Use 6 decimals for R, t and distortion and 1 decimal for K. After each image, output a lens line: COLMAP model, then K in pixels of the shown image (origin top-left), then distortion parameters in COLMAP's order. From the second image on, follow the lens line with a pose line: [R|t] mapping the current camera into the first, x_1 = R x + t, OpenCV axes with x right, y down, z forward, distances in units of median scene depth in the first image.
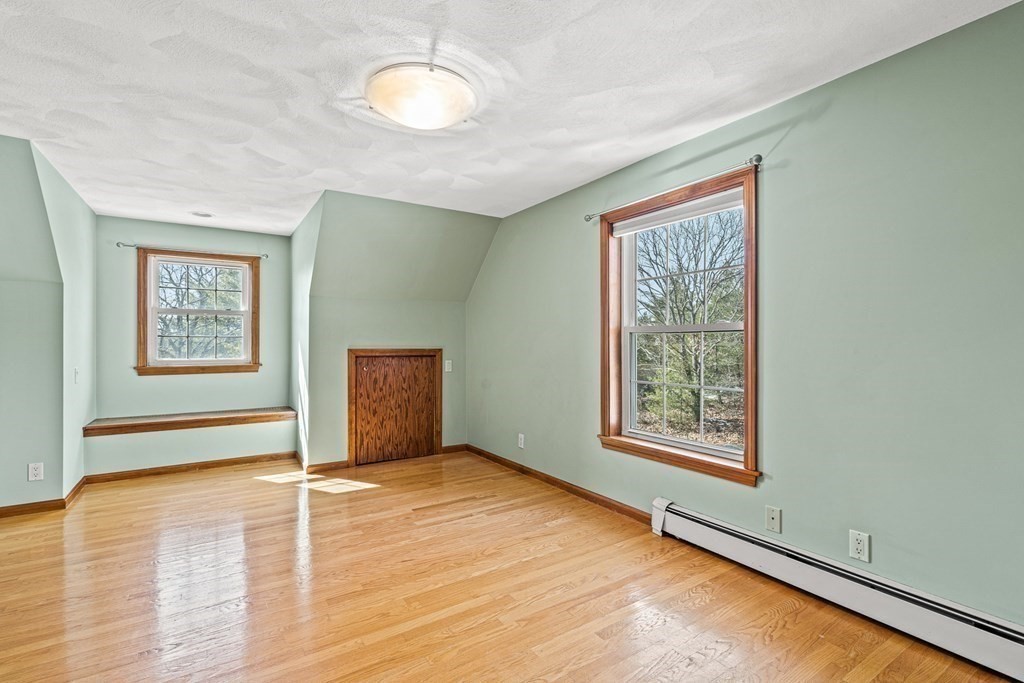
lens RADIAL K [[465.3, 0, 515.2], [0, 465.3, 341.1], [0, 0, 1]] dist [-0.002927, 0.000549]
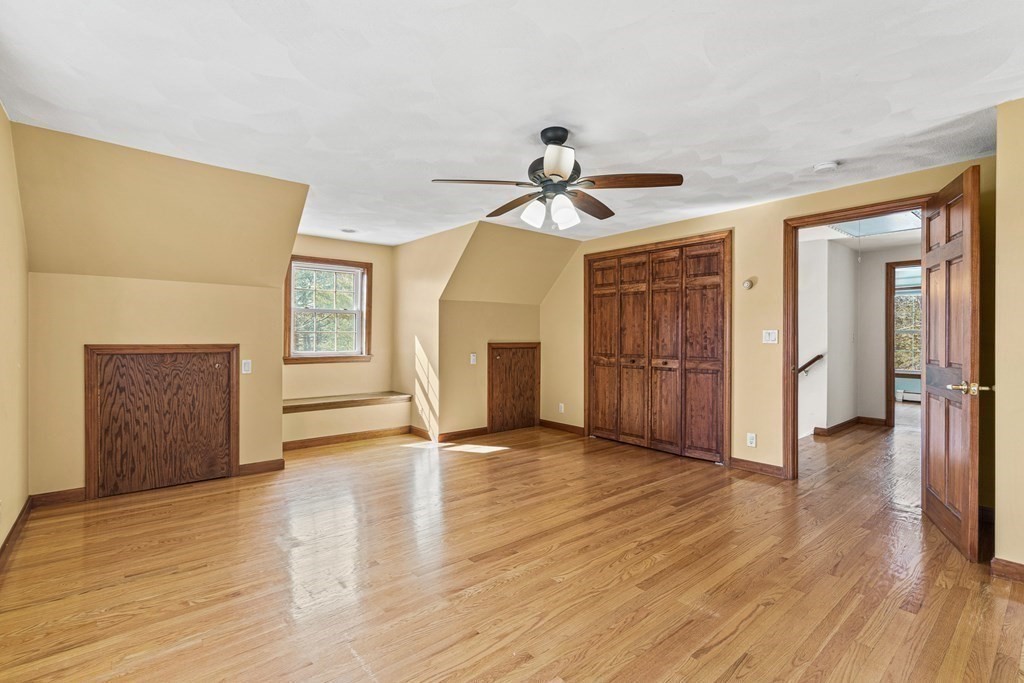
lens RADIAL K [[465.3, 0, 515.2], [0, 465.3, 341.1], [0, 0, 1]] dist [-0.002927, 0.000549]
pose [[0.991447, -0.000108, 0.130513, -0.398387], [-0.001171, 0.999952, 0.009718, 0.002370], [-0.130507, -0.009787, 0.991399, -0.252320]]
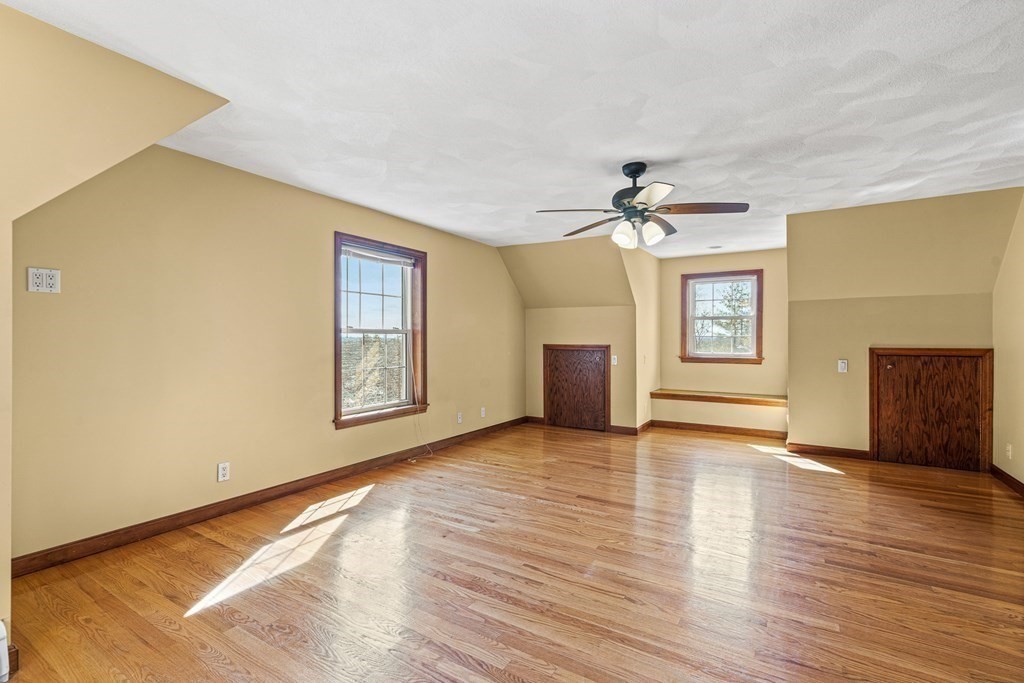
lens RADIAL K [[469.3, 0, 513.3], [0, 469.3, 341.7], [0, 0, 1]] dist [-0.006116, 0.000899]
pose [[0.430713, 0.002914, -0.902484, 0.321516], [-0.000531, 0.999995, 0.002975, 0.003898], [0.902489, -0.000802, 0.430712, -0.136787]]
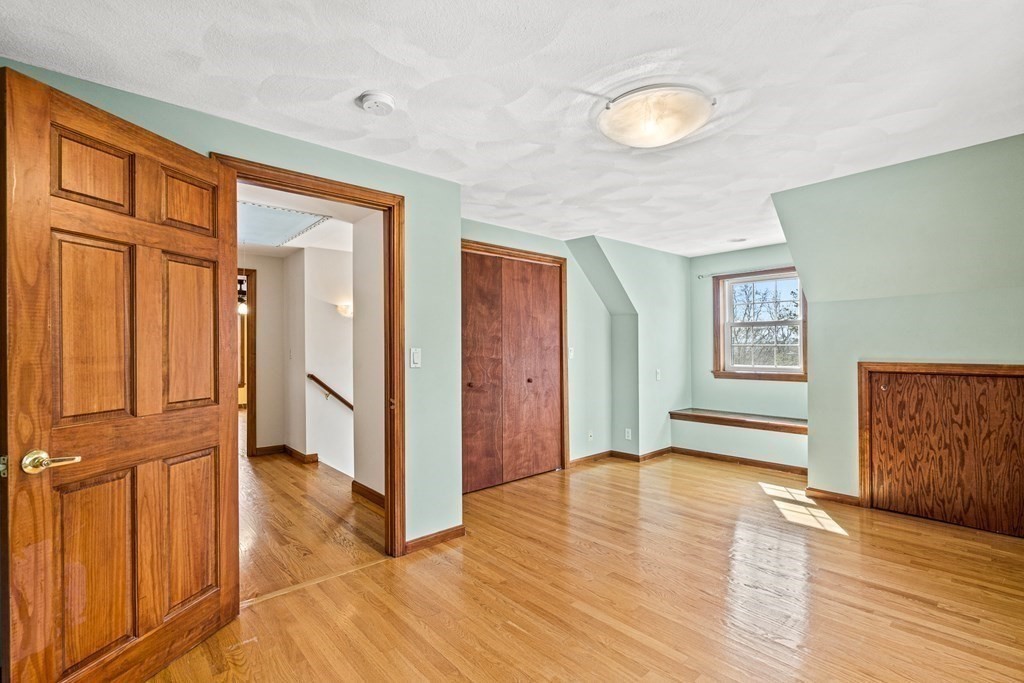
lens RADIAL K [[469.3, 0, 513.3], [0, 469.3, 341.7], [0, 0, 1]] dist [-0.006116, 0.000899]
pose [[0.147255, -0.012756, -0.989016, 0.381087], [0.009773, 0.999887, -0.011441, -0.016049], [0.989050, -0.007981, 0.147363, 0.280487]]
